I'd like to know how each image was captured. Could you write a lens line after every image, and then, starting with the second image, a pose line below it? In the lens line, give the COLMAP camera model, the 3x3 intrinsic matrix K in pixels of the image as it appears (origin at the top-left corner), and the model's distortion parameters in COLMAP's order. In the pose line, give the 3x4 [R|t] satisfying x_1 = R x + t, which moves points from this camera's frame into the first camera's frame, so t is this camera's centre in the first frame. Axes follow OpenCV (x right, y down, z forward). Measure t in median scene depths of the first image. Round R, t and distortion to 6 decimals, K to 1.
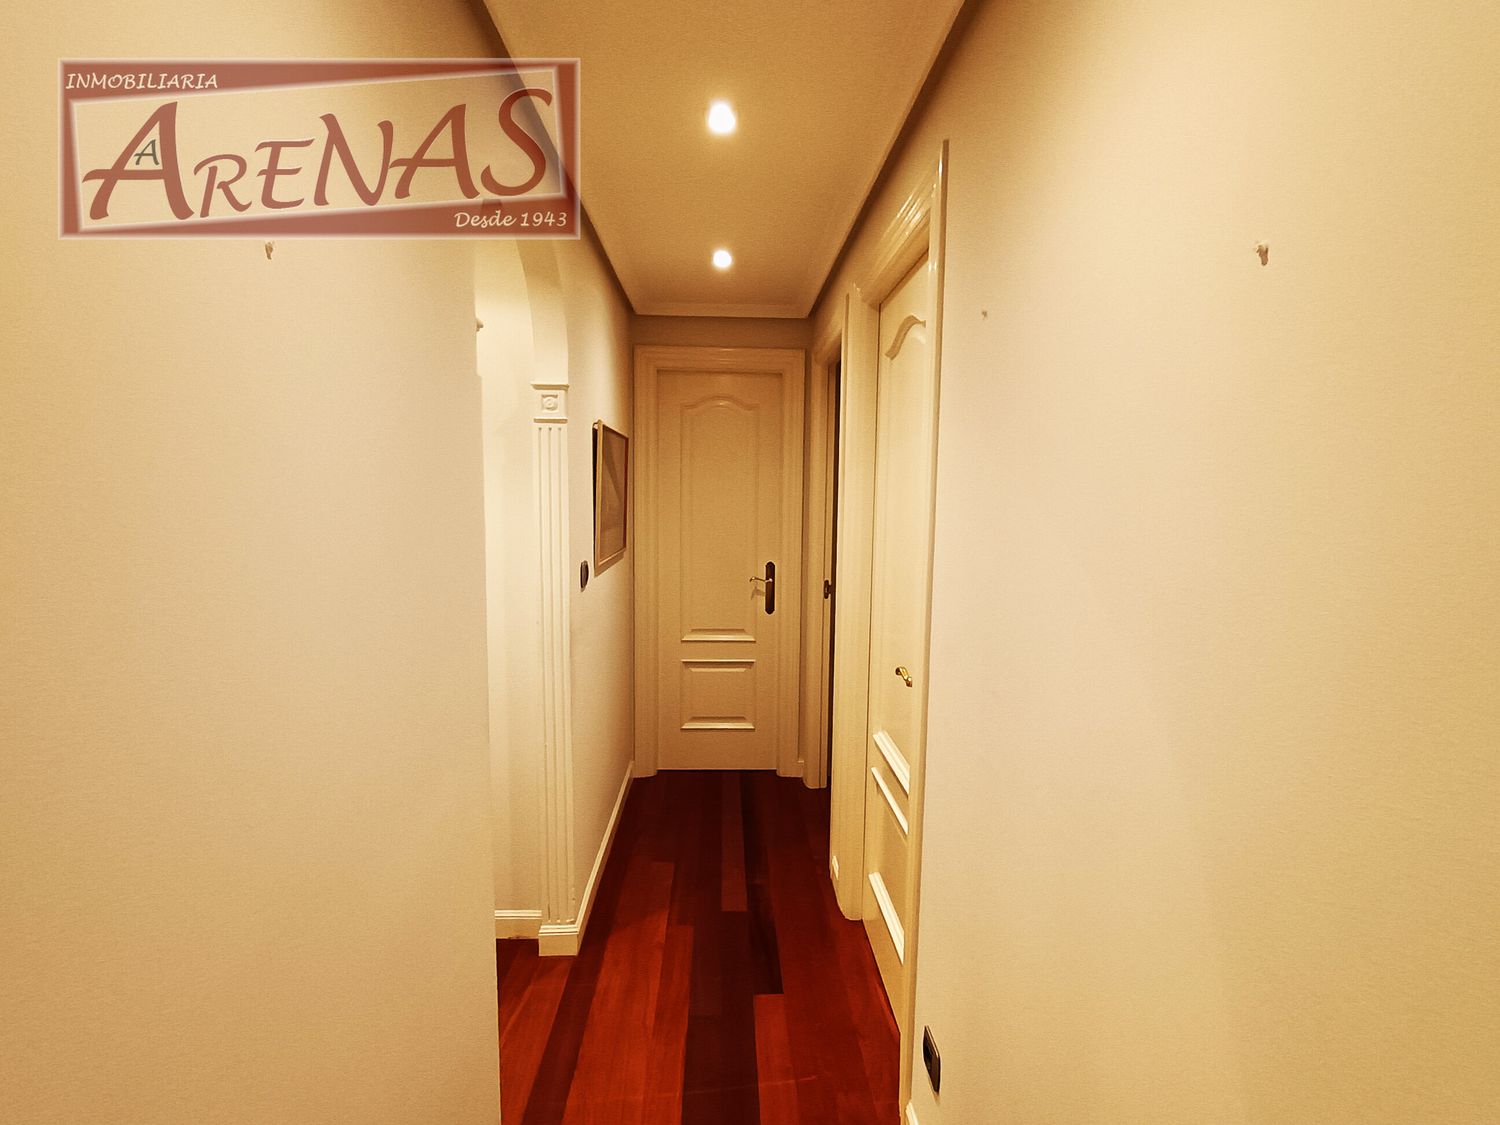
lens RADIAL K [[713.5, 0, 757.6], [0, 713.5, 556.0], [0, 0, 1]] dist [-0.005923, 0.001483]
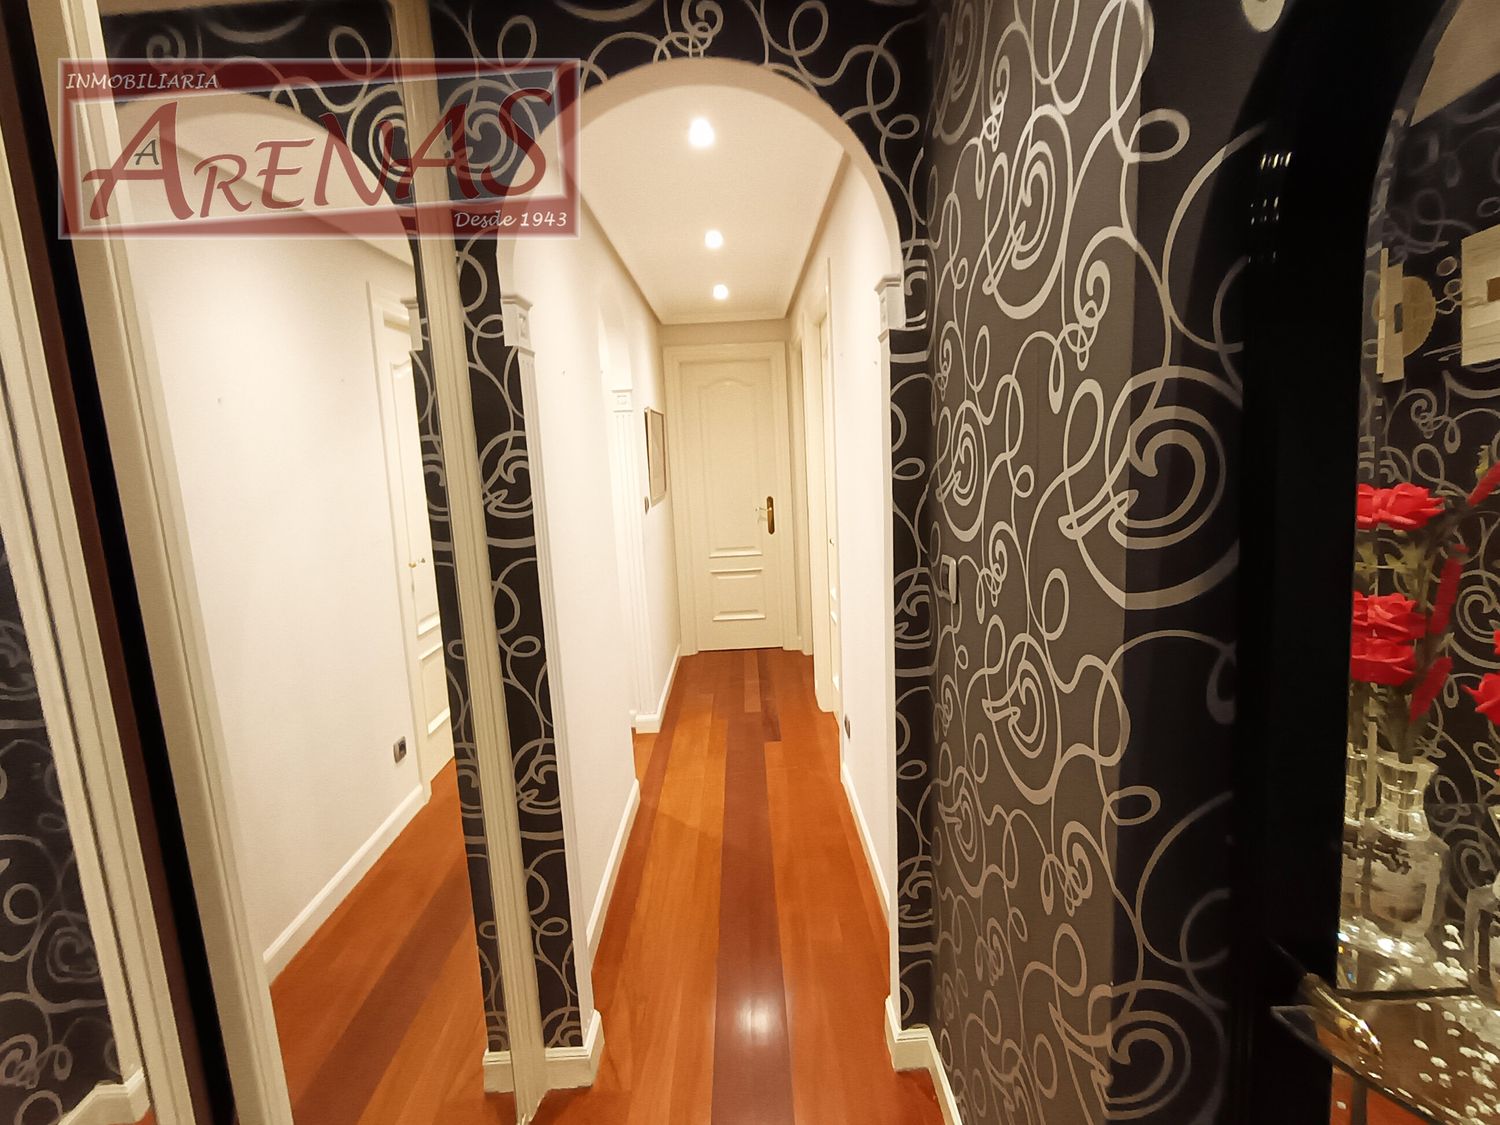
lens RADIAL K [[713.5, 0, 757.6], [0, 713.5, 556.0], [0, 0, 1]] dist [-0.005923, 0.001483]
pose [[0.997836, -0.056273, -0.034024, 0.046378], [0.058375, 0.996221, 0.064310, 0.044567], [0.030277, -0.066157, 0.997350, -0.510500]]
